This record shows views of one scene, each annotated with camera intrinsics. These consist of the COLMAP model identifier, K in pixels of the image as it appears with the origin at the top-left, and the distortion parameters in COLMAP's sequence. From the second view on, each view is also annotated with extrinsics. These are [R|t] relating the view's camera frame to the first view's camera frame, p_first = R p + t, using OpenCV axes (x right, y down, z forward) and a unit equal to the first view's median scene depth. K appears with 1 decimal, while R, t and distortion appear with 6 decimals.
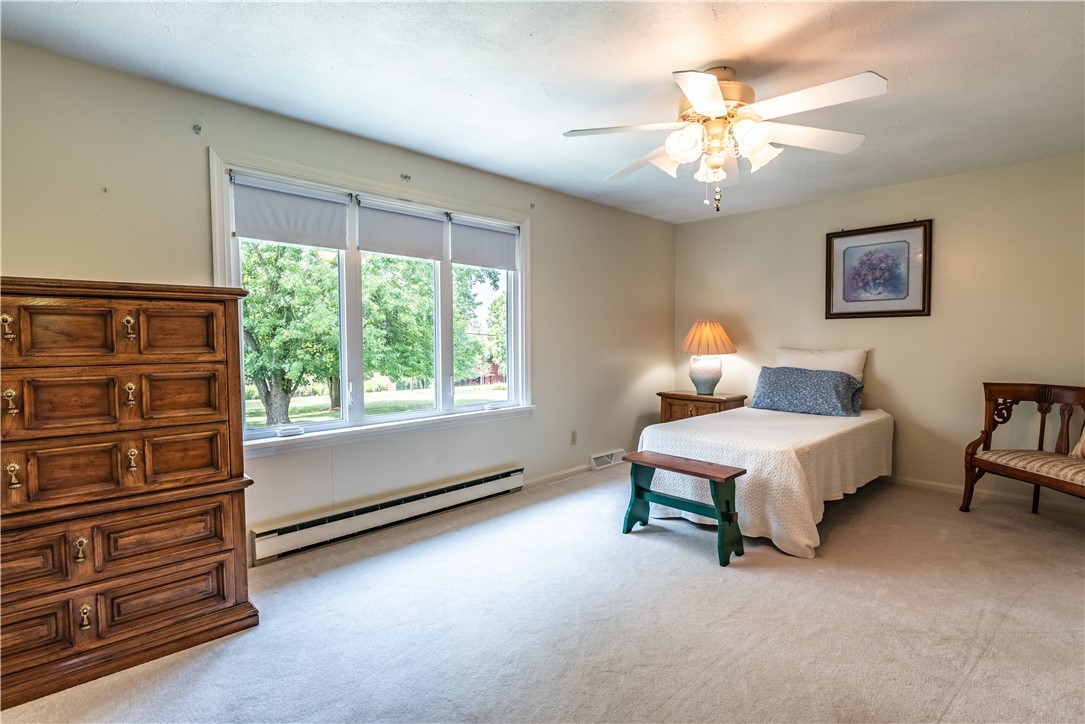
lens RADIAL K [[510.0, 0, 543.2], [0, 510.0, 357.1], [0, 0, 1]] dist [0.001647, -0.000109]
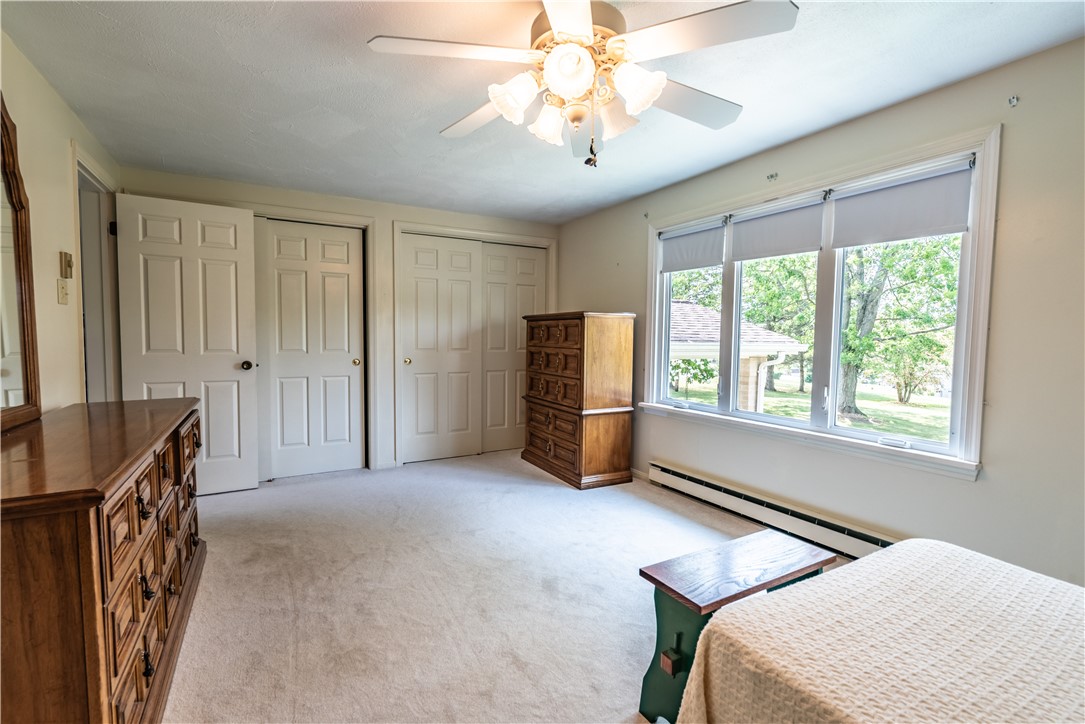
lens RADIAL K [[478.0, 0, 539.1], [0, 478.0, 362.1], [0, 0, 1]] dist [0.001753, -0.000372]
pose [[-0.240727, 0.054530, -0.969060, 0.887511], [-0.052030, 0.996260, 0.068985, -0.043377], [0.969197, 0.067027, -0.236990, 0.955269]]
